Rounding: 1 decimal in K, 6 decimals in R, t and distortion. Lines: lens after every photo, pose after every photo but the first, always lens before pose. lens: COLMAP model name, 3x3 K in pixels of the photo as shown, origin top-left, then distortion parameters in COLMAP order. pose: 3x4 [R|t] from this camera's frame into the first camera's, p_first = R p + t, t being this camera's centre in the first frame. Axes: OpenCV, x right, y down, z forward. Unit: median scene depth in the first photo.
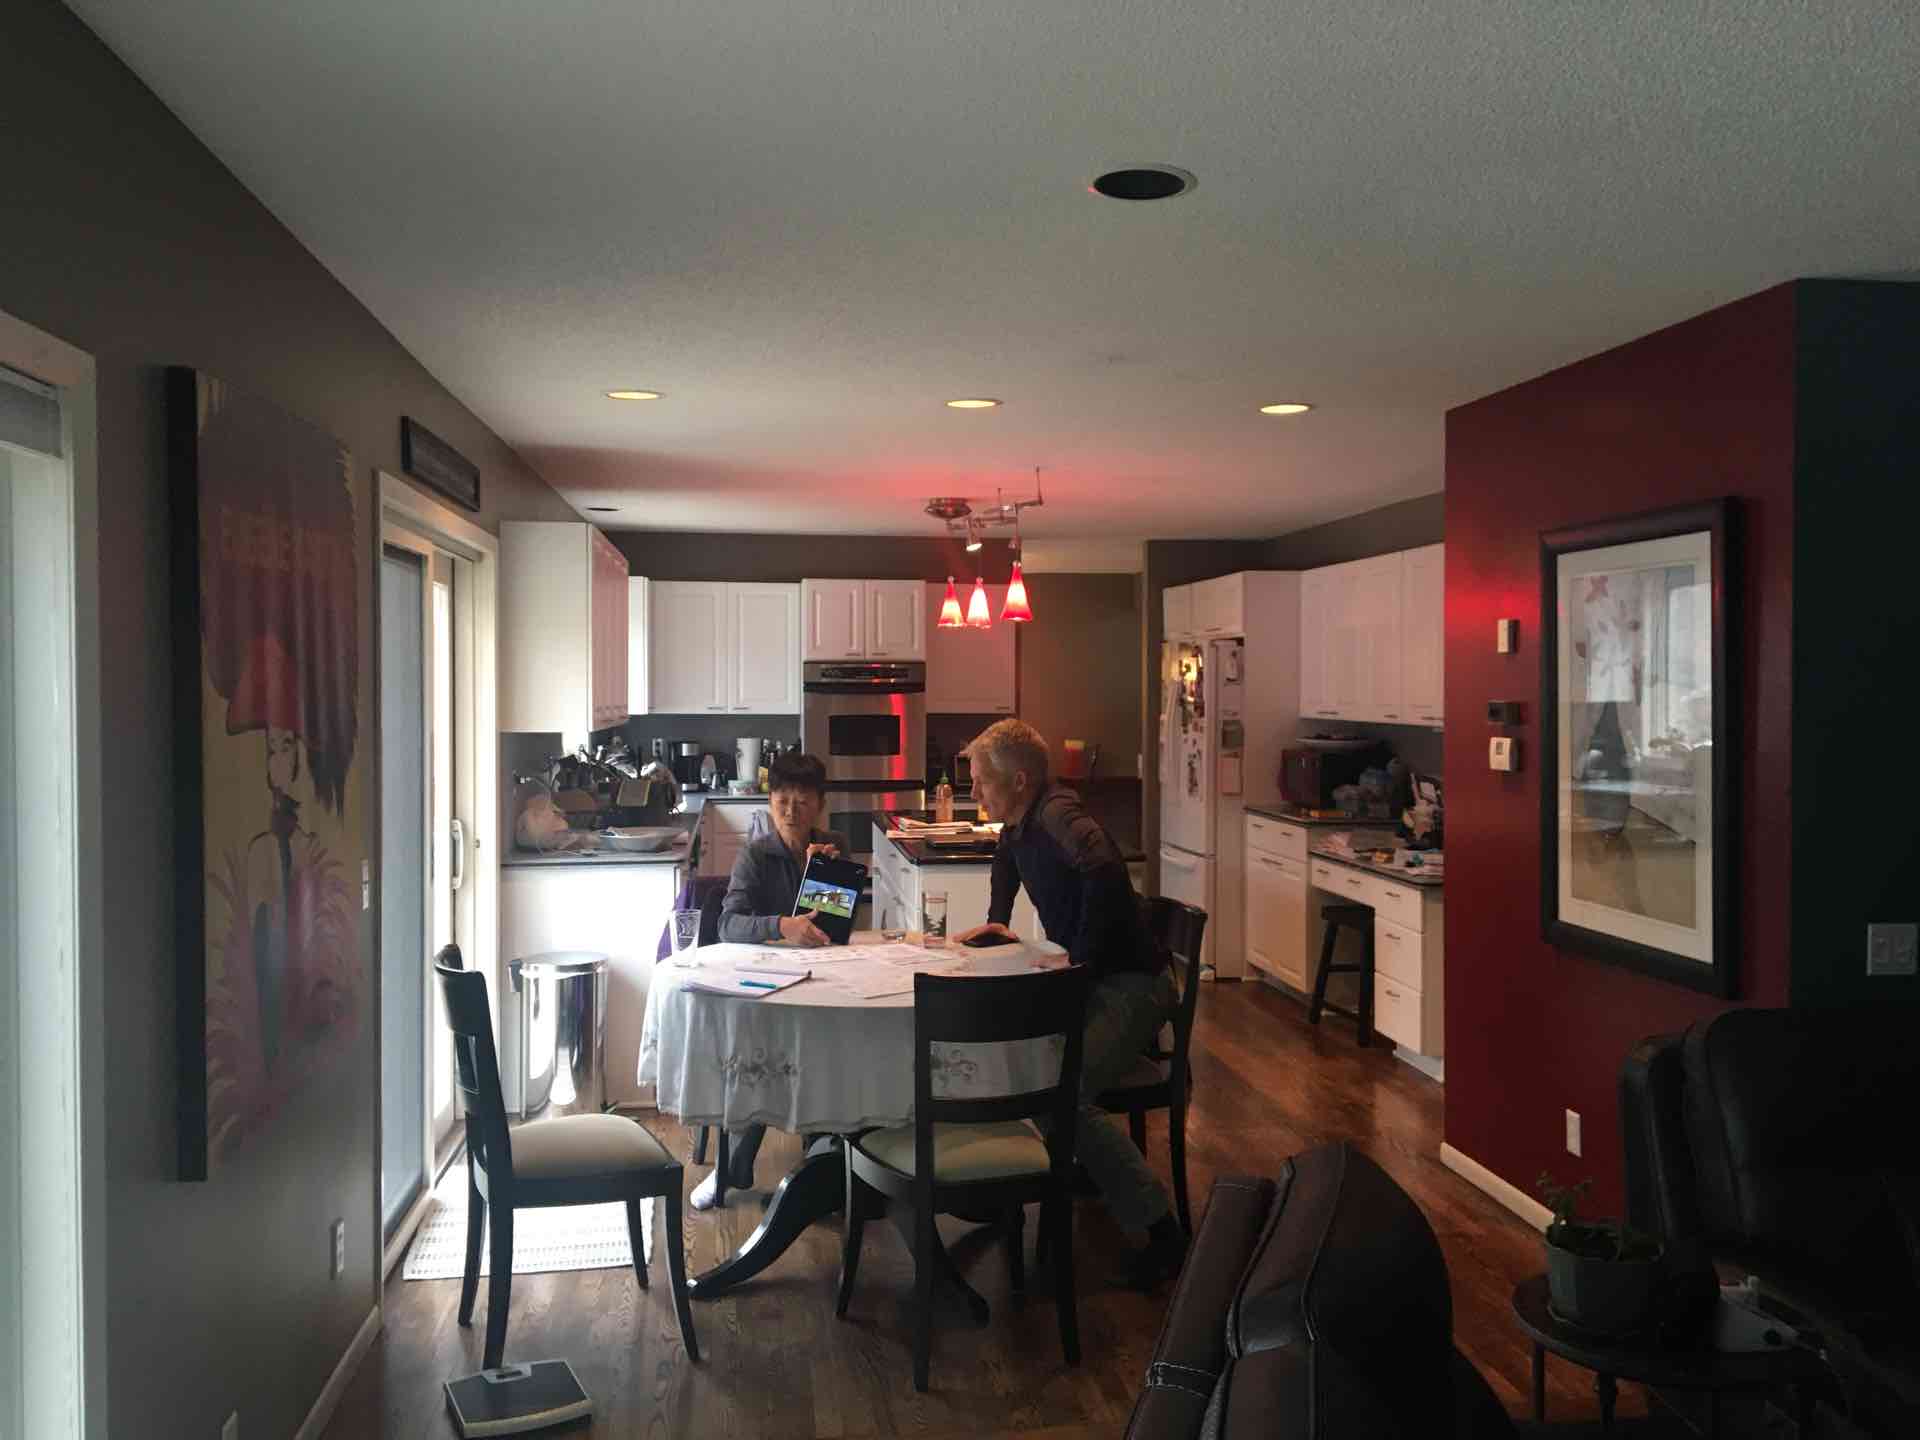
lens RADIAL K [[1634.9, 0, 959.7], [0, 1634.9, 727.8], [0, 0, 1]] dist [0.036467, -0.041186]
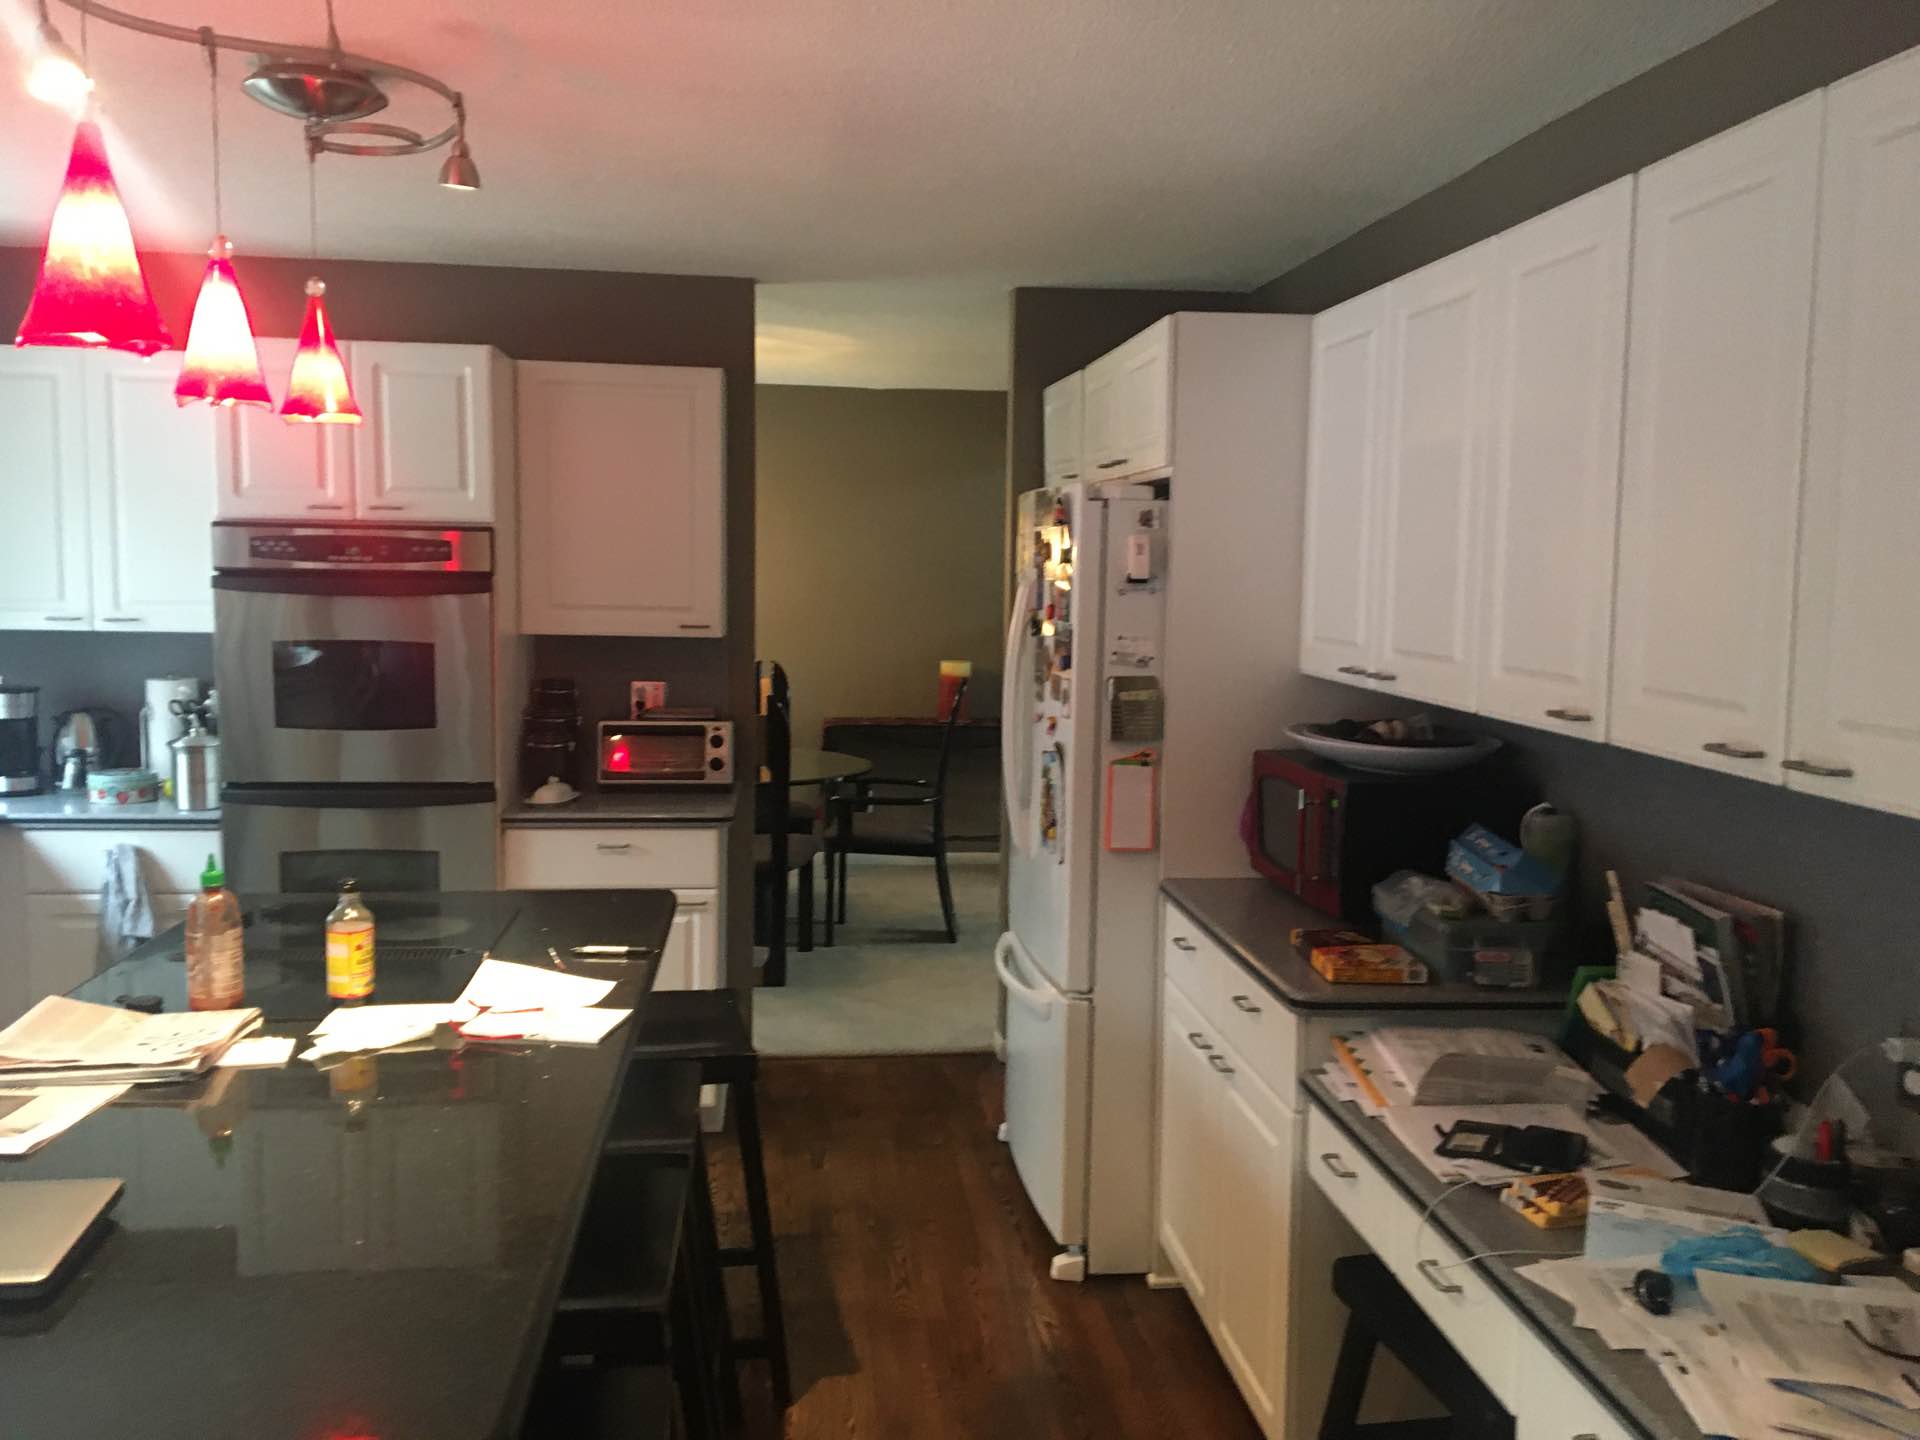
lens RADIAL K [[1634.9, 0, 964.4], [0, 1634.9, 709.9], [0, 0, 1]] dist [0.036467, -0.041186]
pose [[0.999740, 0.017780, -0.014283, 0.128038], [-0.016810, 0.997718, 0.065385, -0.022947], [0.015413, -0.065128, 0.997758, 0.579603]]
